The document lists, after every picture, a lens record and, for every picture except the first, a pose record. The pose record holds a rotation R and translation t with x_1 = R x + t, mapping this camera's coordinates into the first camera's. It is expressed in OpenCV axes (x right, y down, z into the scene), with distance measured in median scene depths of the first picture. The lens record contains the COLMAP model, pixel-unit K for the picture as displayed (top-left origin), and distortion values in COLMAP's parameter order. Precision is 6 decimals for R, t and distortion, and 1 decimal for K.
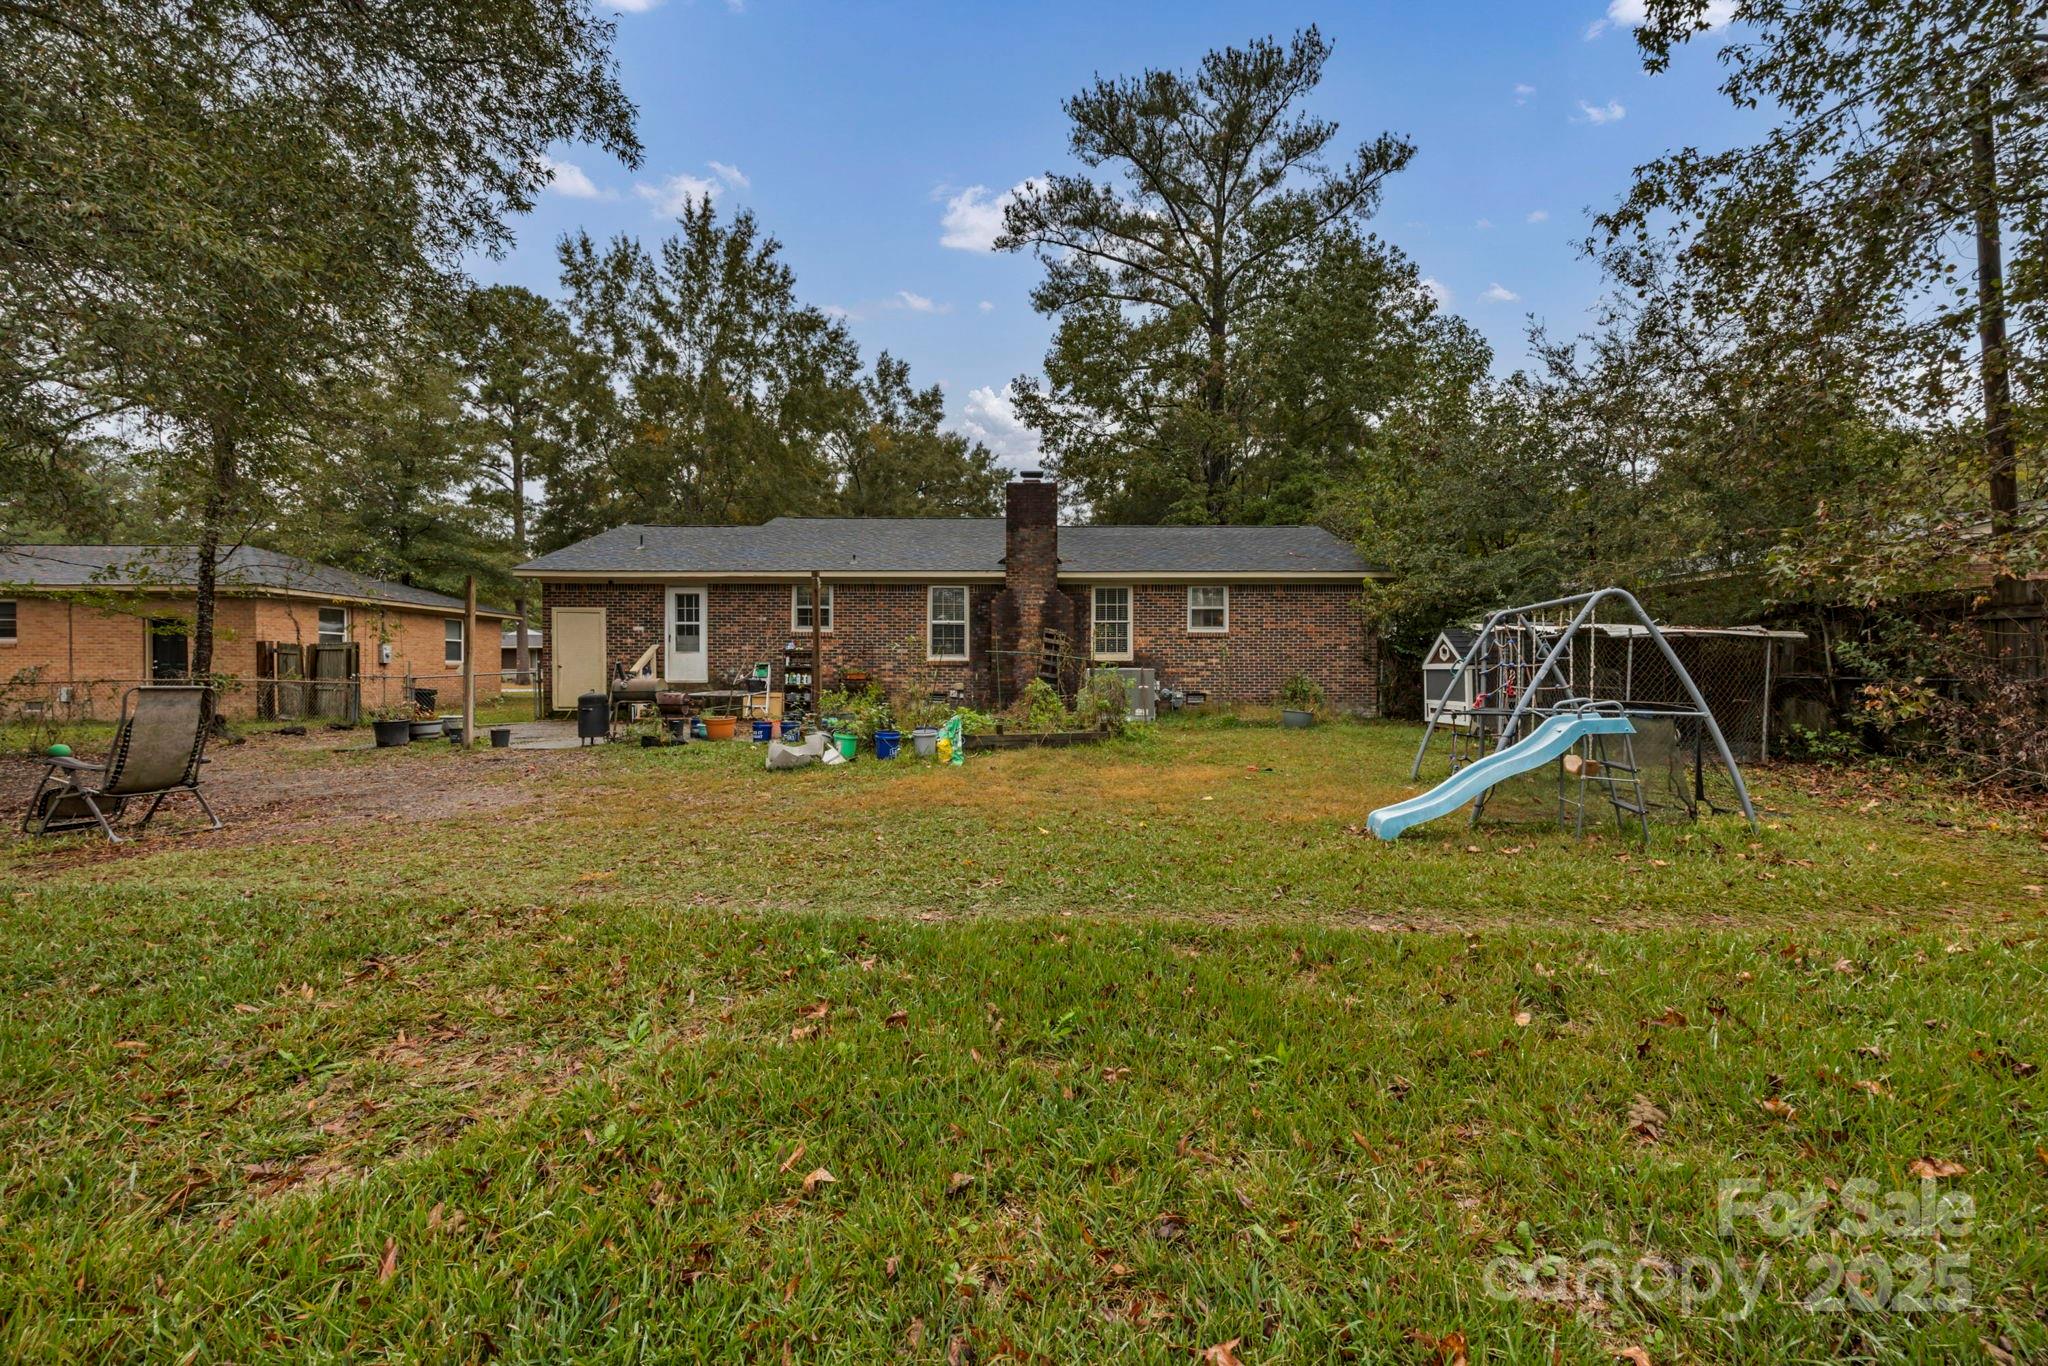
lens RADIAL K [[802.9, 0, 1021.1], [0, 802.9, 680.9], [0, 0, 1]] dist [-0.003176, 0.000000]
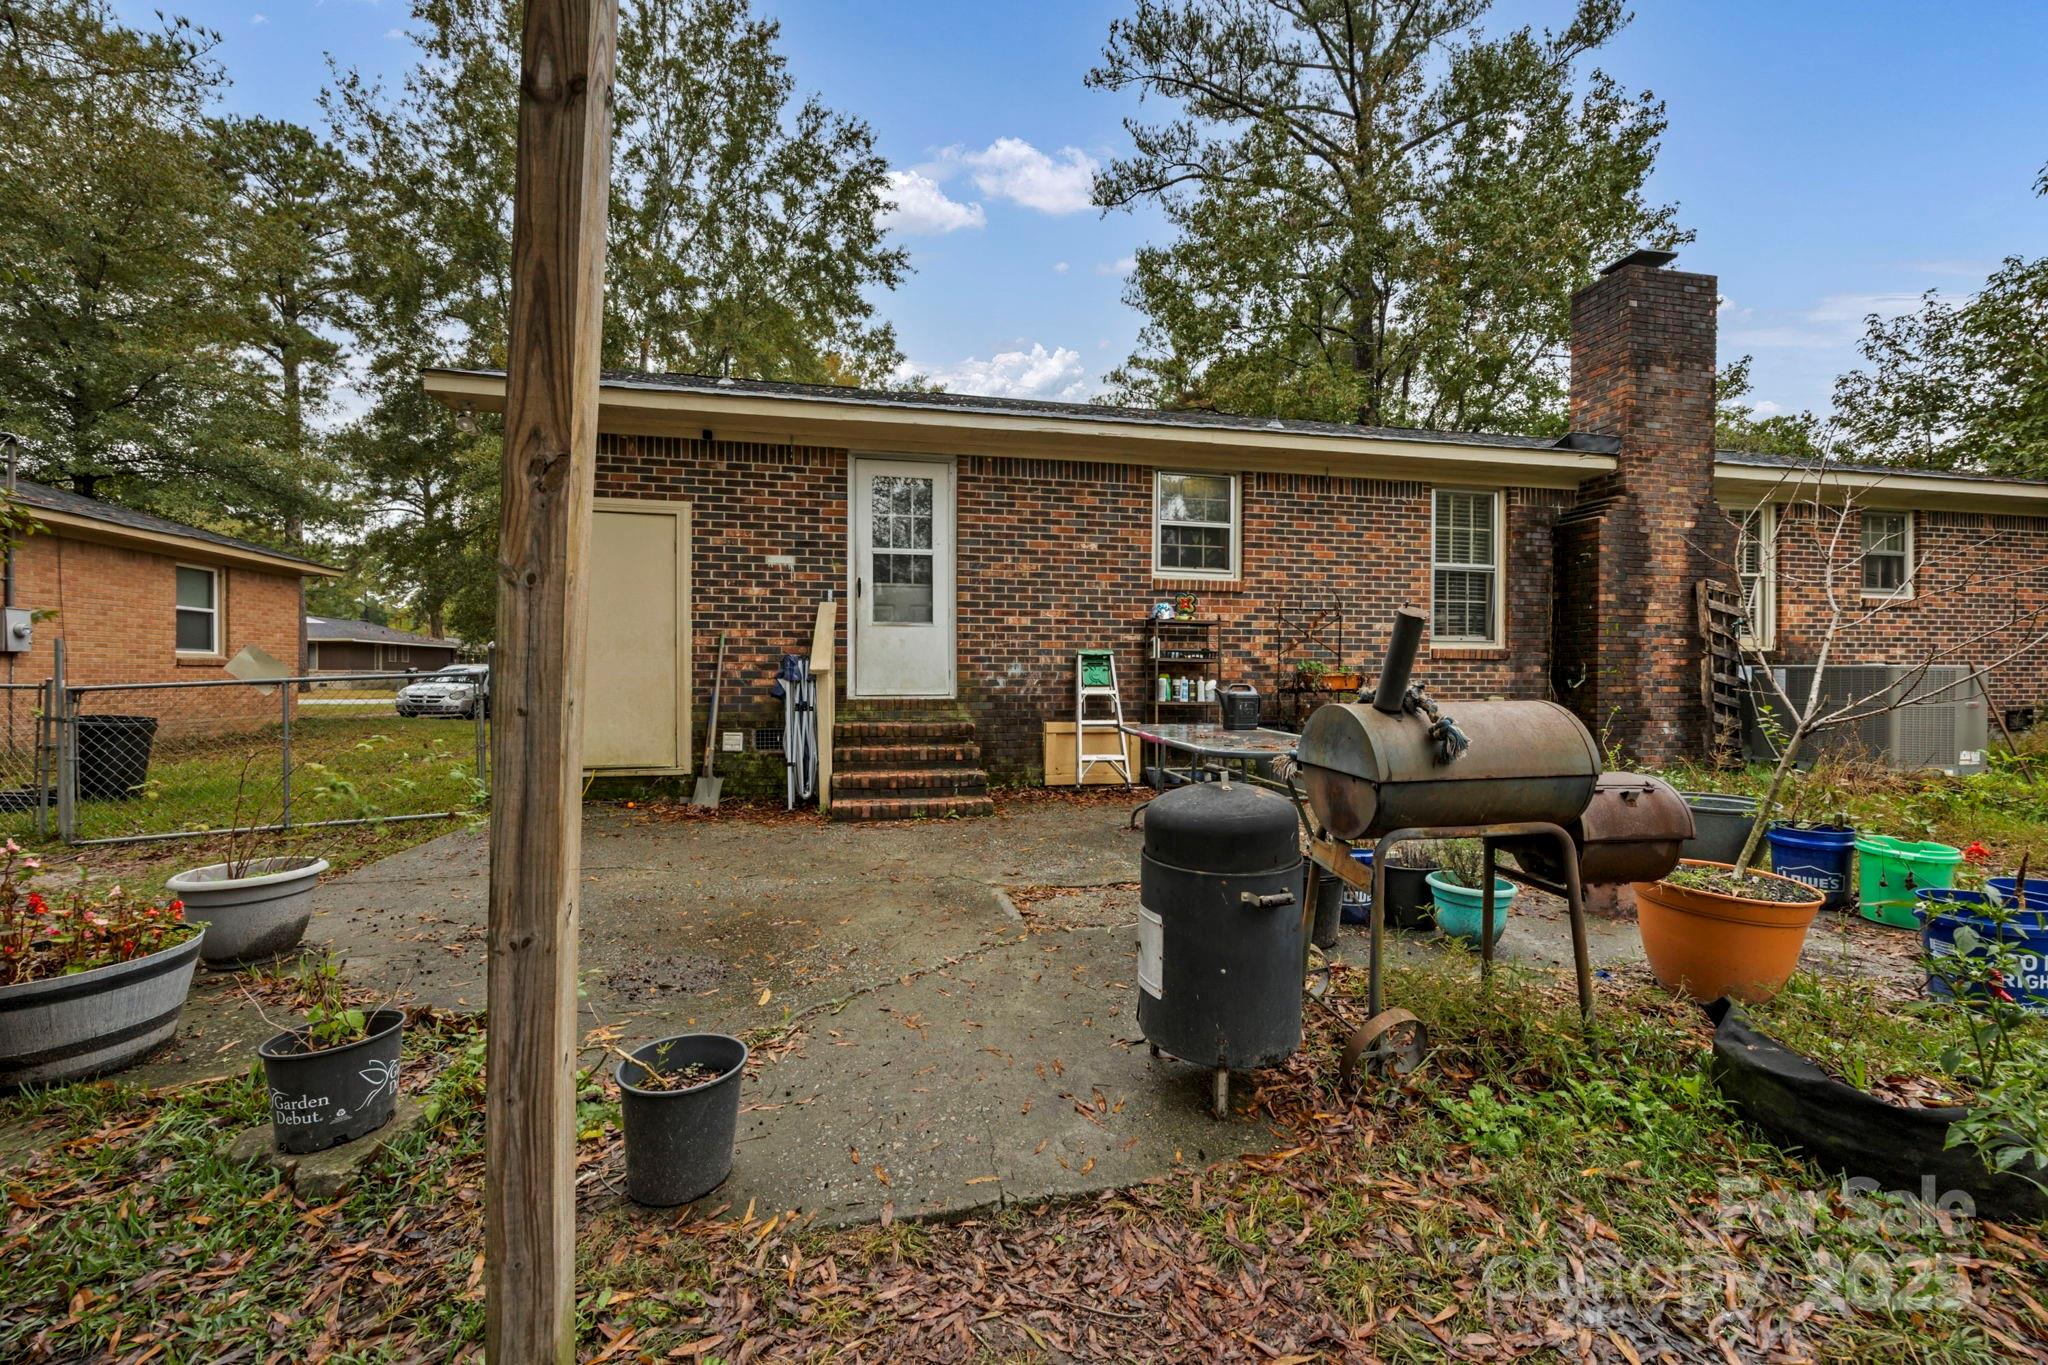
lens RADIAL K [[802.9, 0, 1030.0], [0, 802.9, 678.7], [0, 0, 1]] dist [-0.003176, 0.000000]
pose [[0.980039, -0.001590, 0.198799, -0.433263], [0.002479, 0.999988, -0.004226, -0.006375], [-0.198790, 0.004634, 0.980031, 0.593558]]
